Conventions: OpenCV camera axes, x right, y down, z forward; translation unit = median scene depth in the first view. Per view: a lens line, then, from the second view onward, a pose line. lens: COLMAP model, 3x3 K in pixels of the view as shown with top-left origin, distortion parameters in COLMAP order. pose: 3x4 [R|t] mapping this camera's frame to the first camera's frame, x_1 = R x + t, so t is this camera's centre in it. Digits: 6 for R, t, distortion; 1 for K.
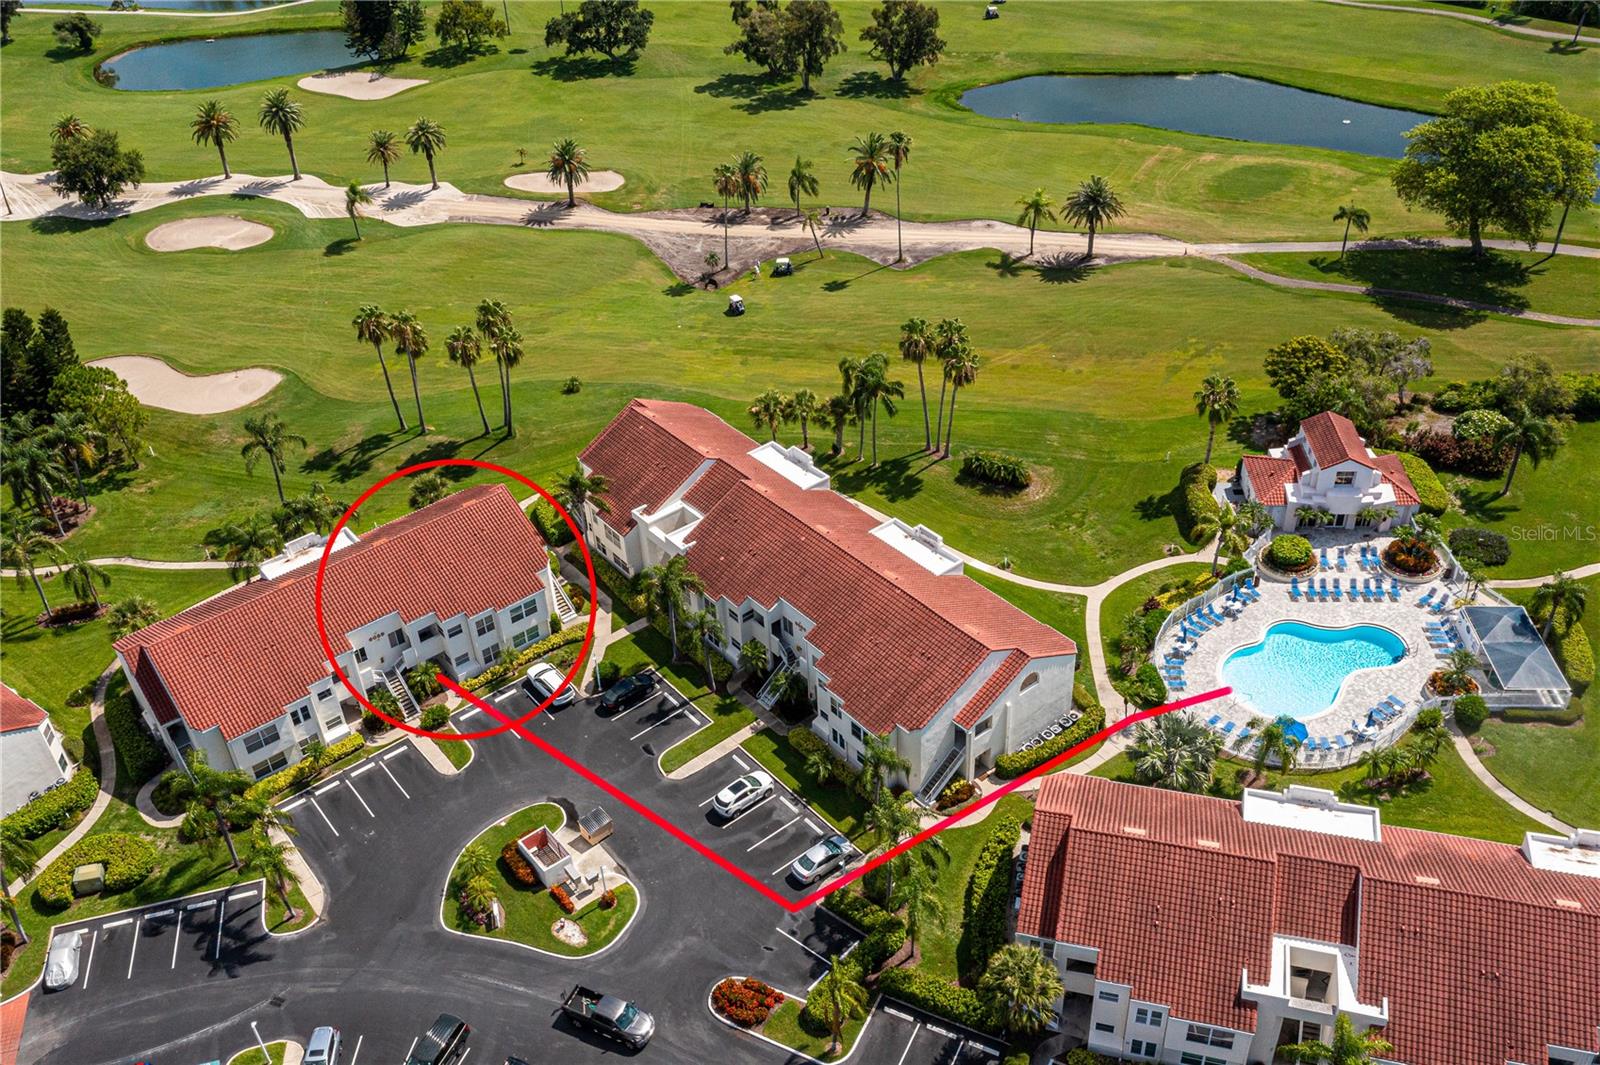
lens RADIAL K [[1397.6, 0, 752.7], [0, 1397.6, 535.1], [0, 0, 1]] dist [0.000641, 0.003875]
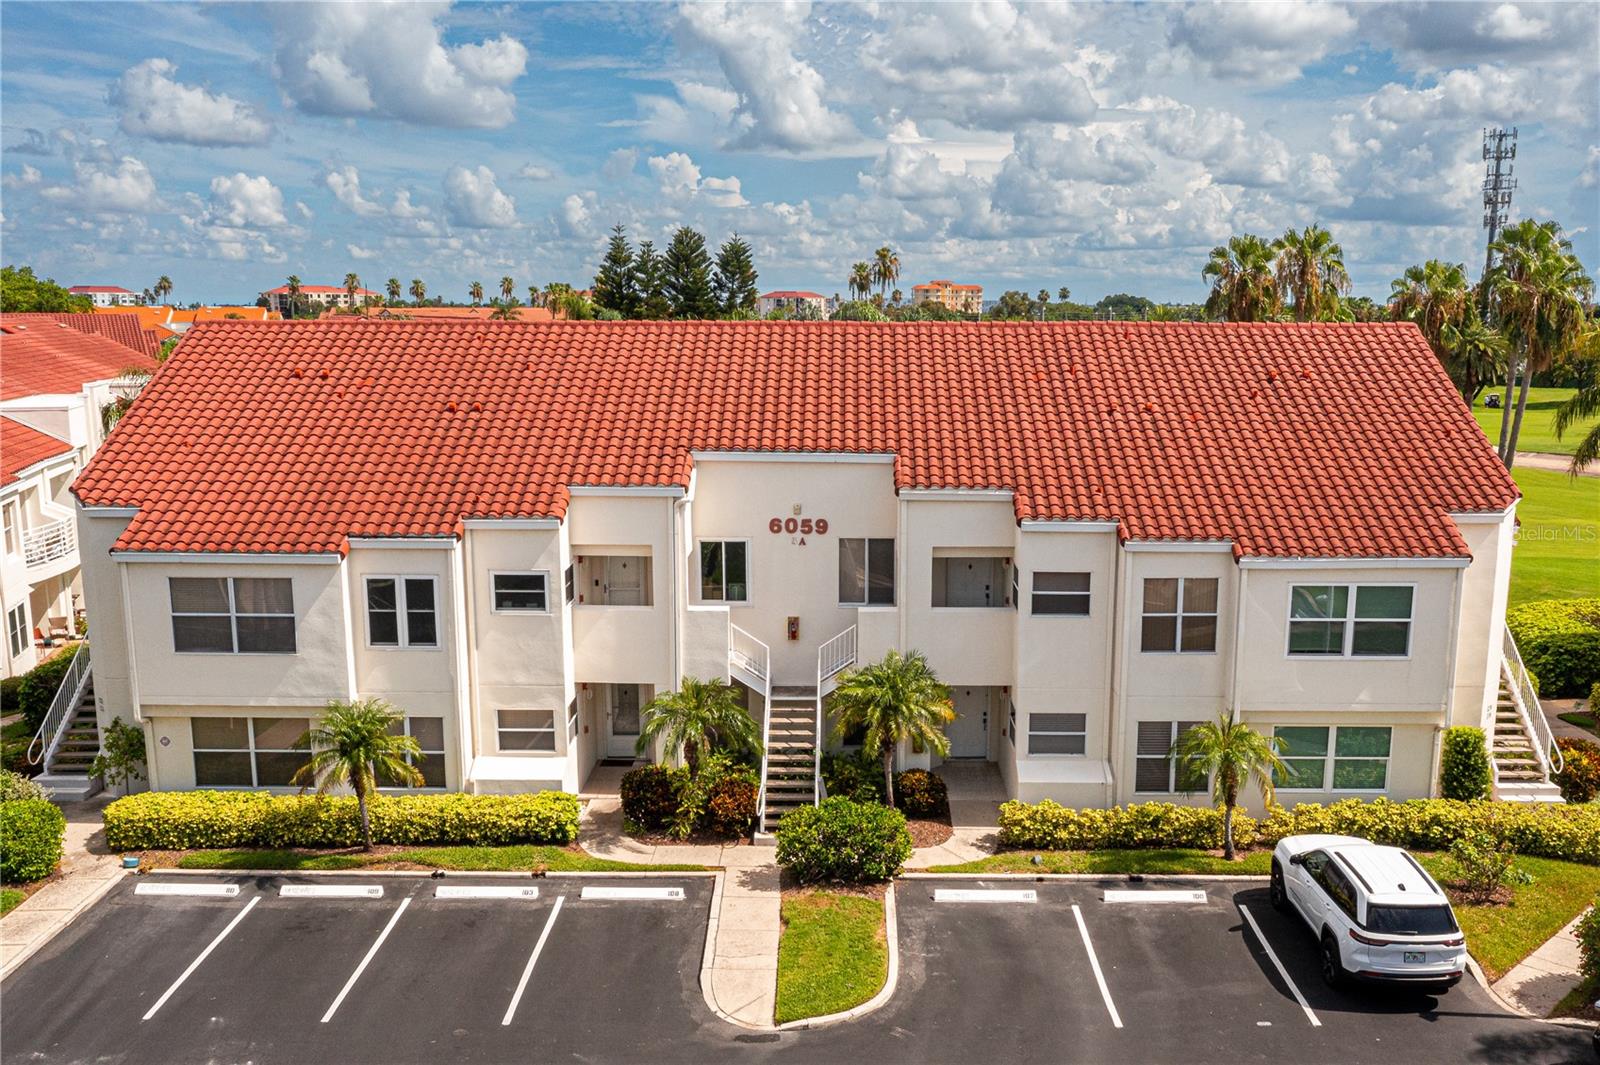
lens RADIAL K [[1522.6, 0, 826.6], [0, 1522.6, 535.8], [0, 0, 1]] dist [-0.011780, -0.002360]
pose [[0.781740, 0.157085, -0.603495, -0.078457], [-0.403219, 0.865562, -0.297012, 0.160493], [0.475706, 0.475527, 0.739985, 0.765479]]
